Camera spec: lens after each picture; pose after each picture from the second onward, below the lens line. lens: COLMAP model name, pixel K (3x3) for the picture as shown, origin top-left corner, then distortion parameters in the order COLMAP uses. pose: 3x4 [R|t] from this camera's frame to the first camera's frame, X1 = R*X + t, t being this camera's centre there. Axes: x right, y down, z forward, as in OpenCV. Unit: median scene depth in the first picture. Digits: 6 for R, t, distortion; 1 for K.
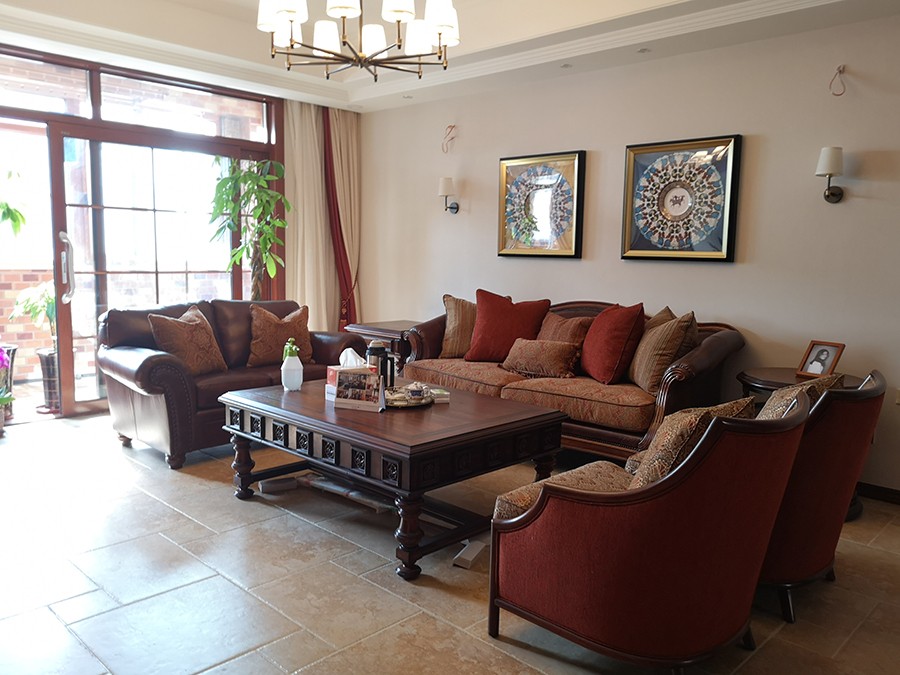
lens RADIAL K [[719.9, 0, 450.0], [0, 719.9, 337.5], [0, 0, 1]] dist [0.004647, 0.003176]
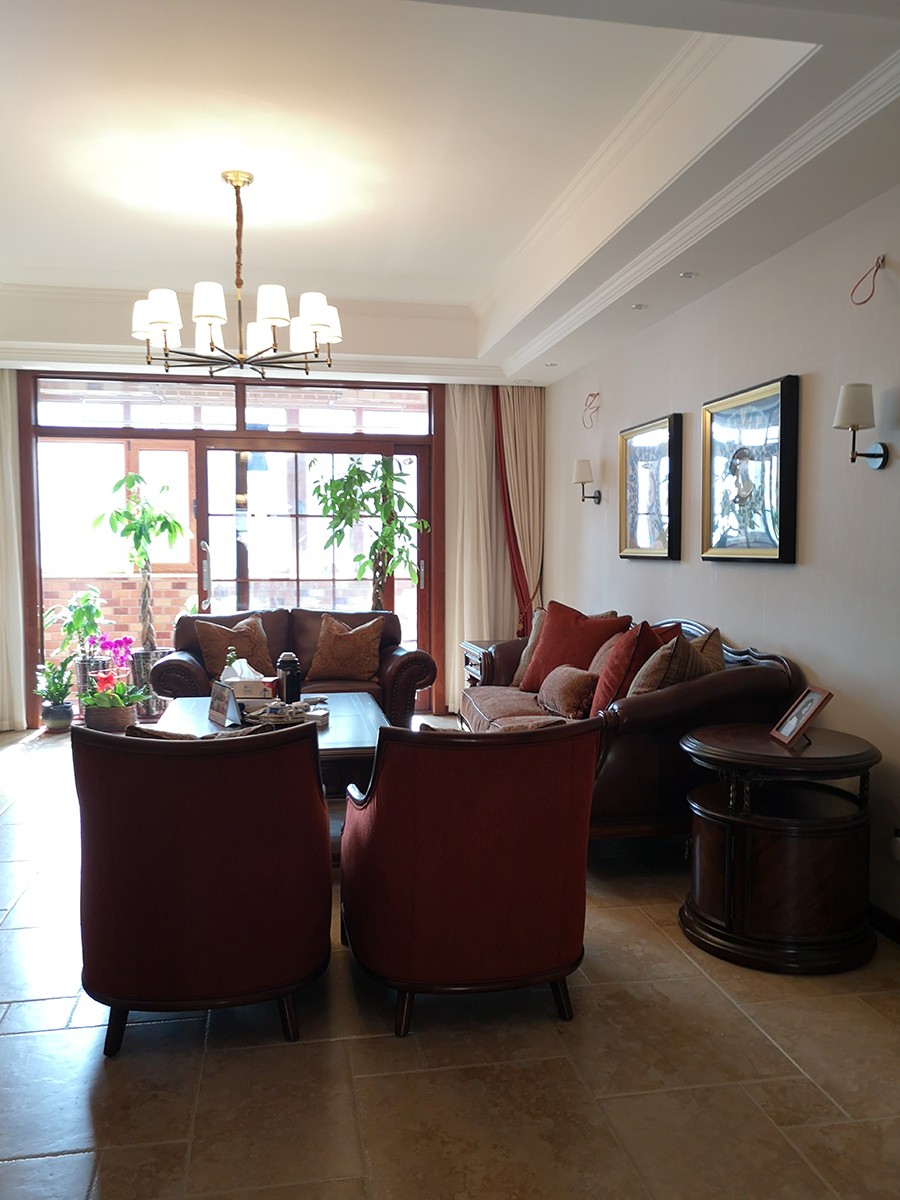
lens RADIAL K [[959.9, 0, 450.0], [0, 959.9, 600.0], [0, 0, 1]] dist [0.004647, 0.003176]
pose [[0.815622, 0.012575, -0.578449, 0.517300], [-0.053630, 0.997103, -0.053944, -0.005689], [0.576095, 0.075021, 0.813933, 0.080884]]
